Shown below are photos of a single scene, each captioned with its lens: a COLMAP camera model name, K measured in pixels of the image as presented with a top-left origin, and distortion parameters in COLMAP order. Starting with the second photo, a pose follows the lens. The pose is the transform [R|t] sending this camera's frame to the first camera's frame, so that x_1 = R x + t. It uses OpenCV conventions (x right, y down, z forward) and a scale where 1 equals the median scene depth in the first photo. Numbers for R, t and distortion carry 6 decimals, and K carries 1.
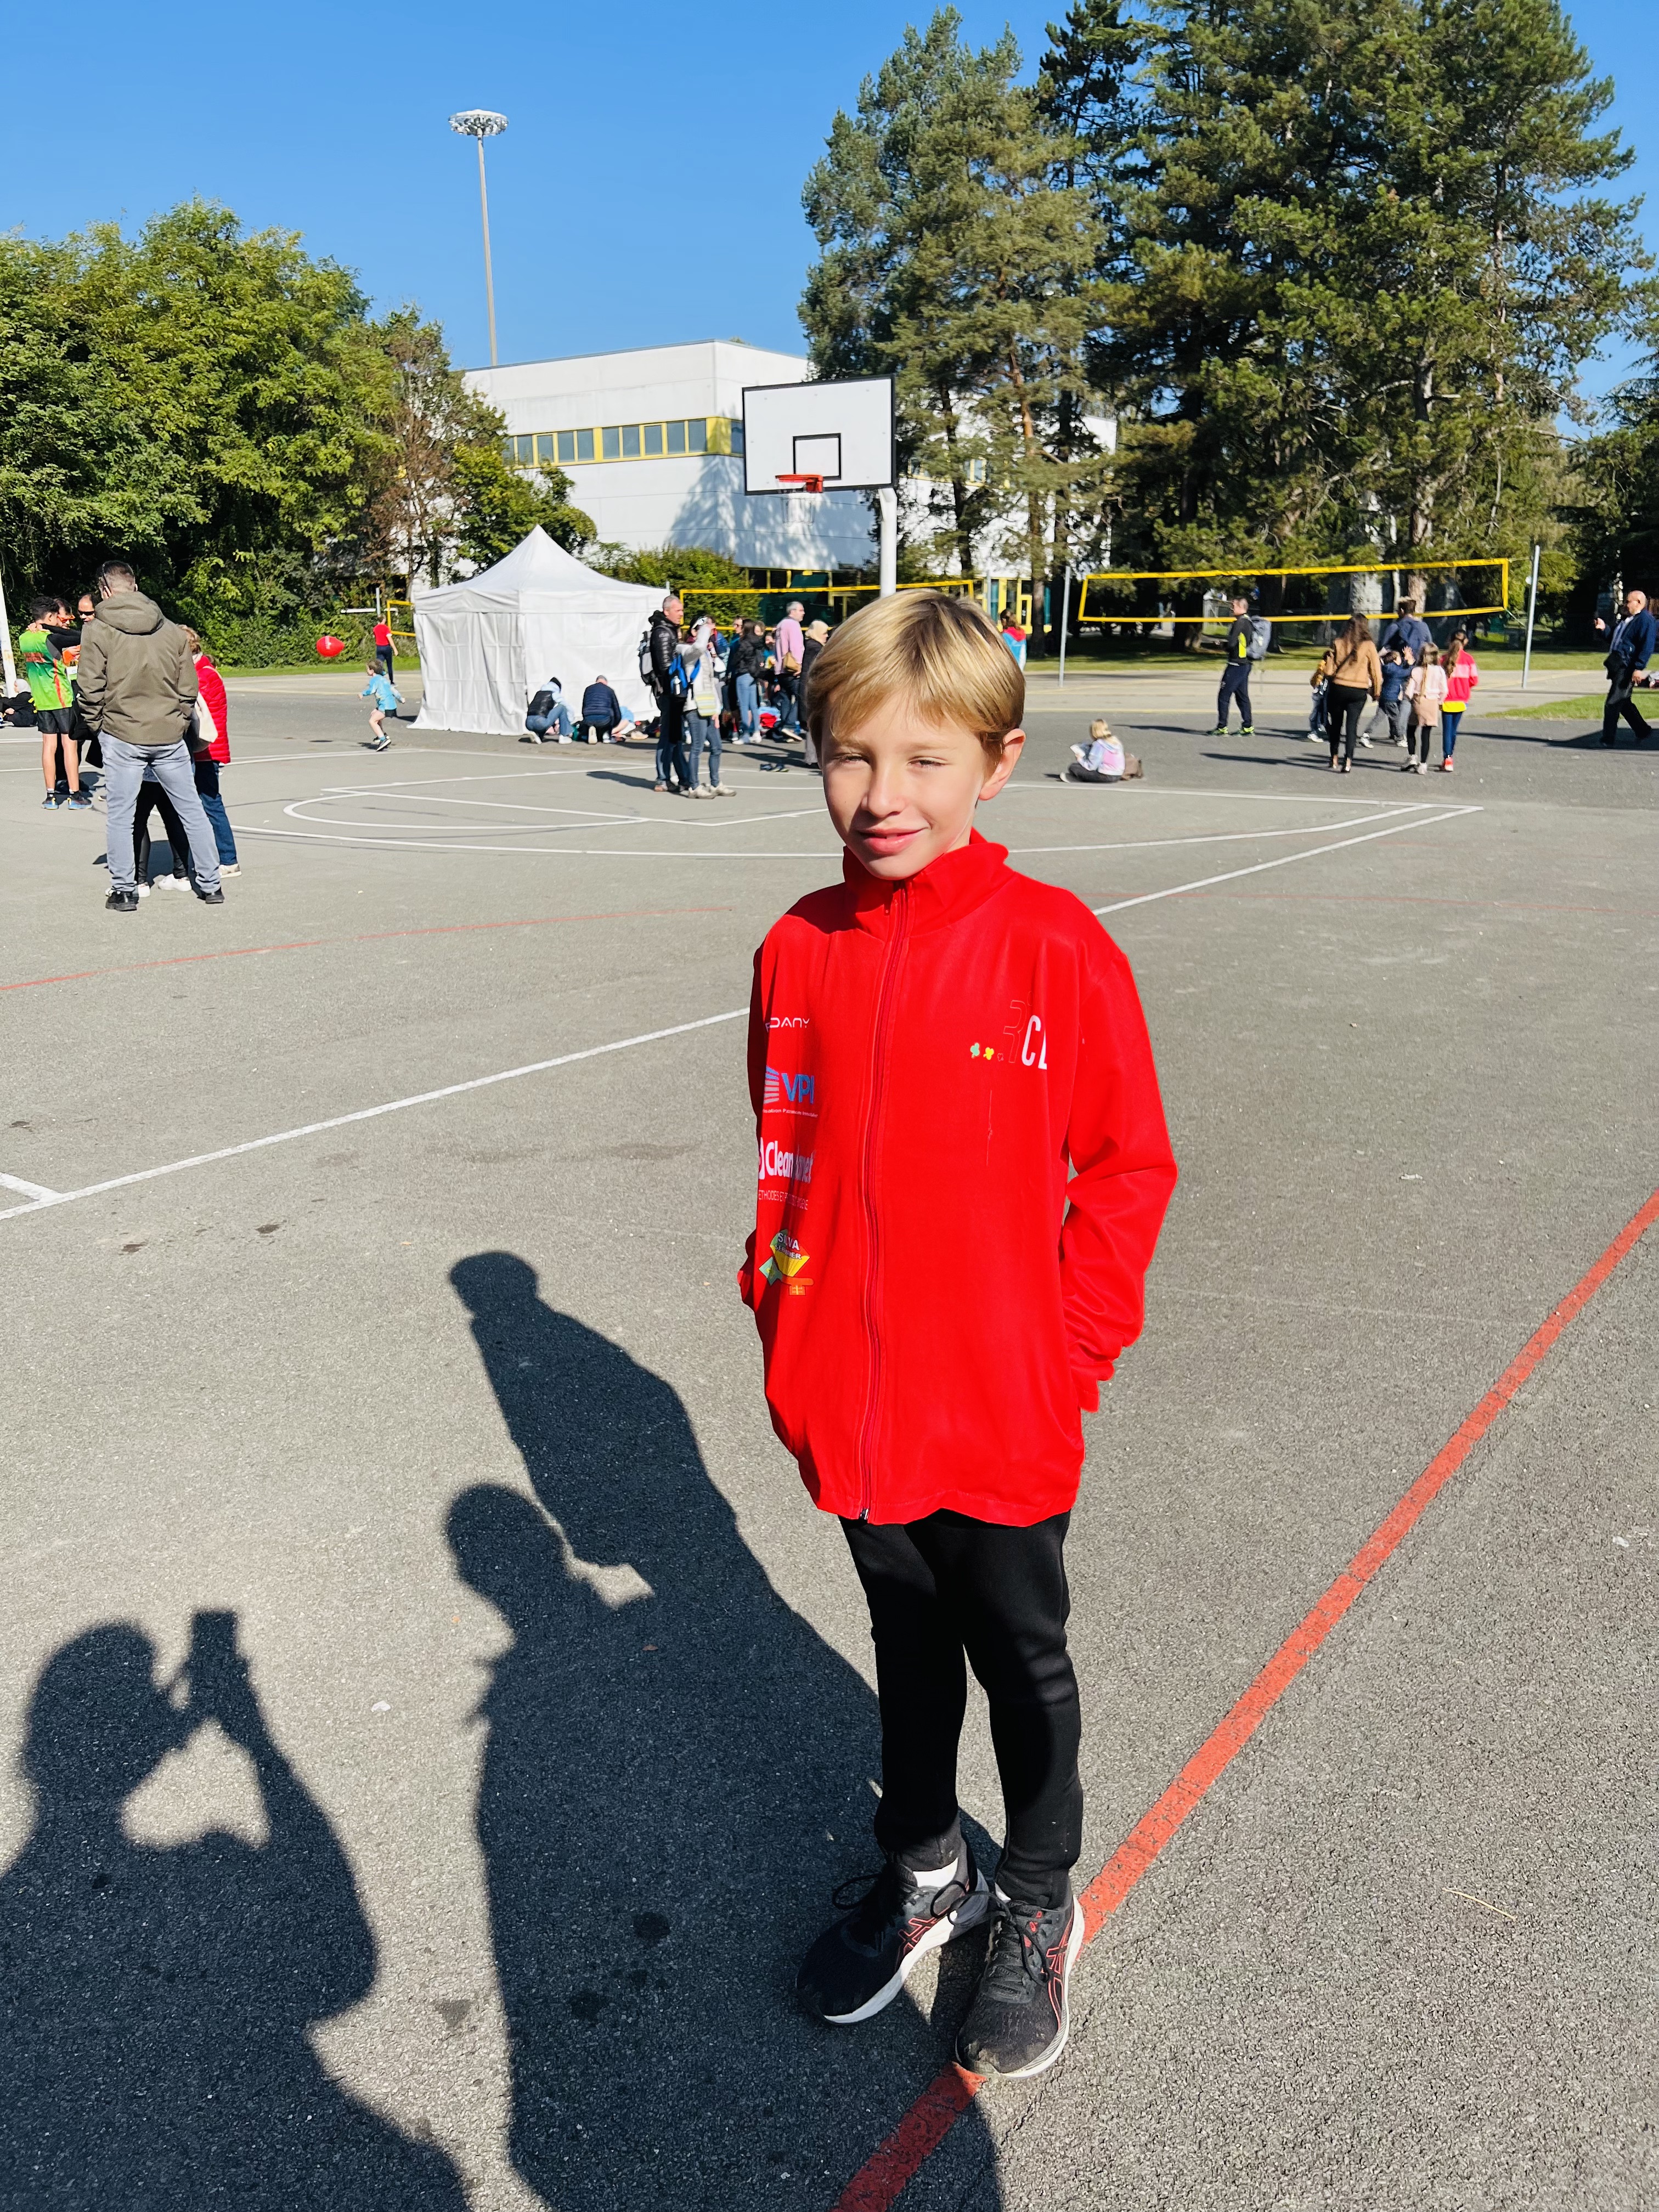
lens RADIAL K [[1614.8, 0, 811.1], [0, 1614.8, 1143.9], [0, 0, 1]] dist [0.029213, -0.044122]
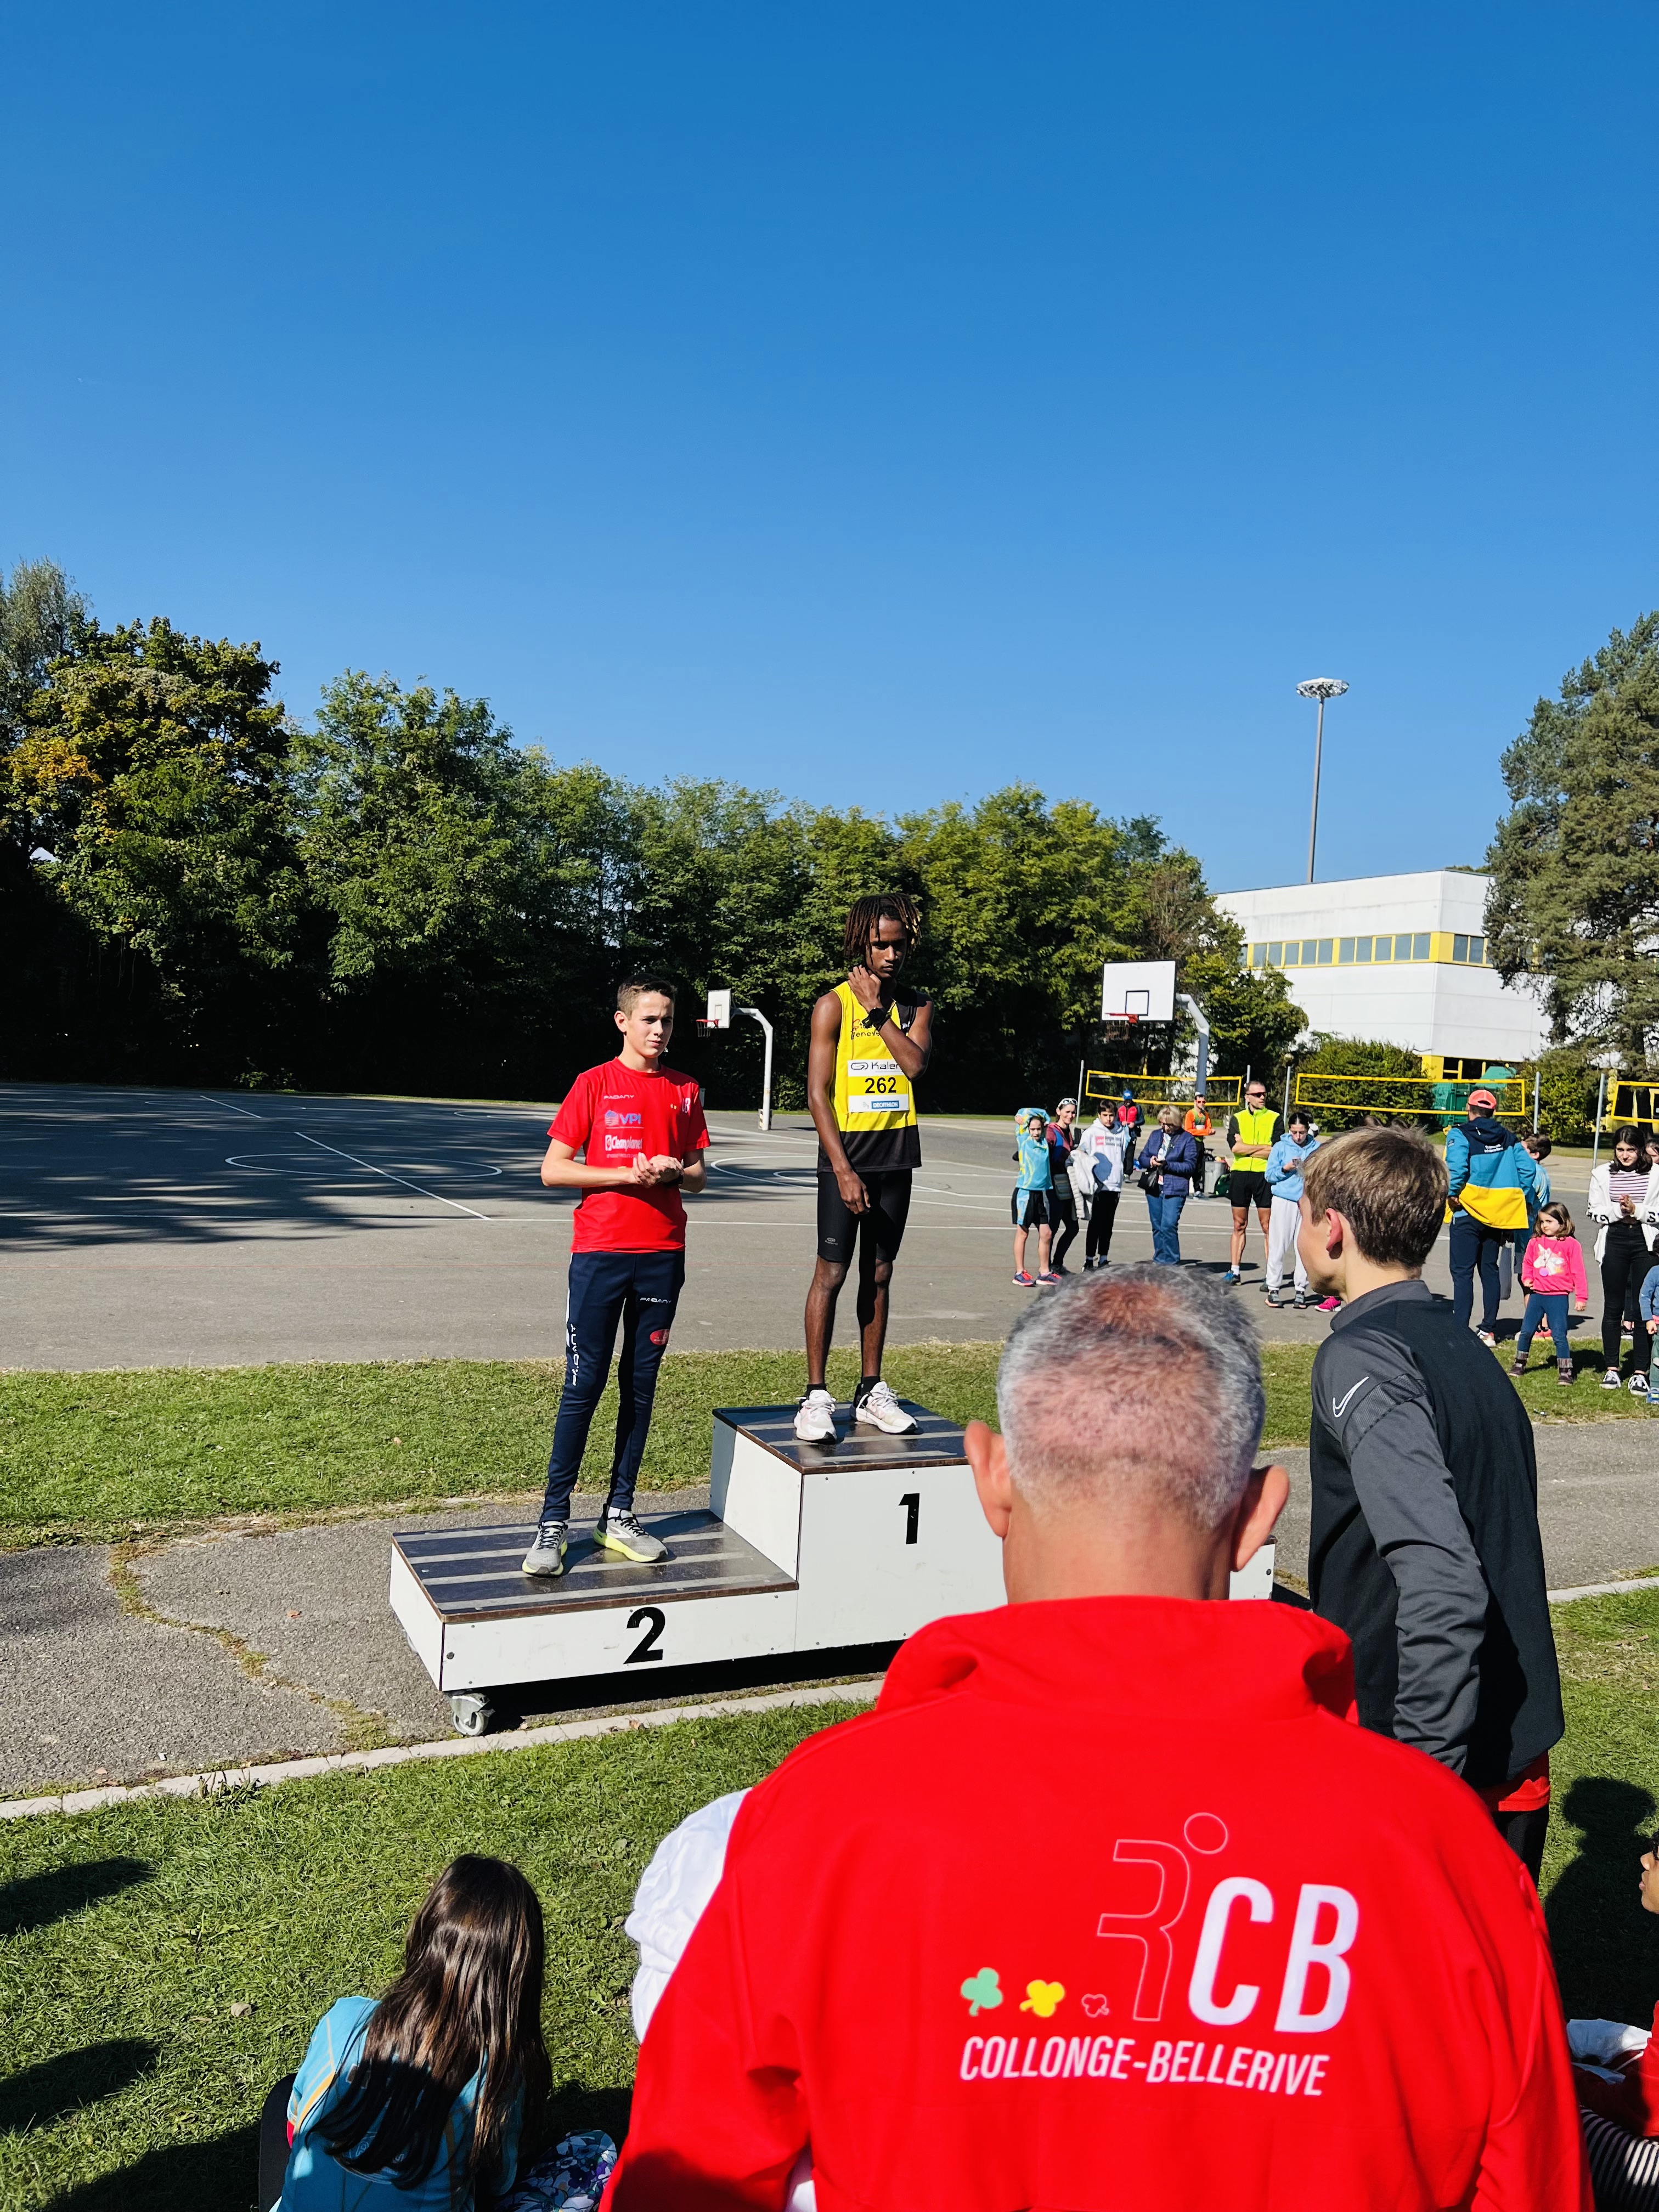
lens RADIAL K [[1614.8, 0, 797.0], [0, 1614.8, 1118.5], [0, 0, 1]] dist [0.029213, -0.044122]
pose [[0.870456, 0.066352, -0.487754, 0.122961], [-0.204265, 0.950222, -0.235272, 0.035069], [0.447864, 0.304425, 0.840680, -0.120328]]
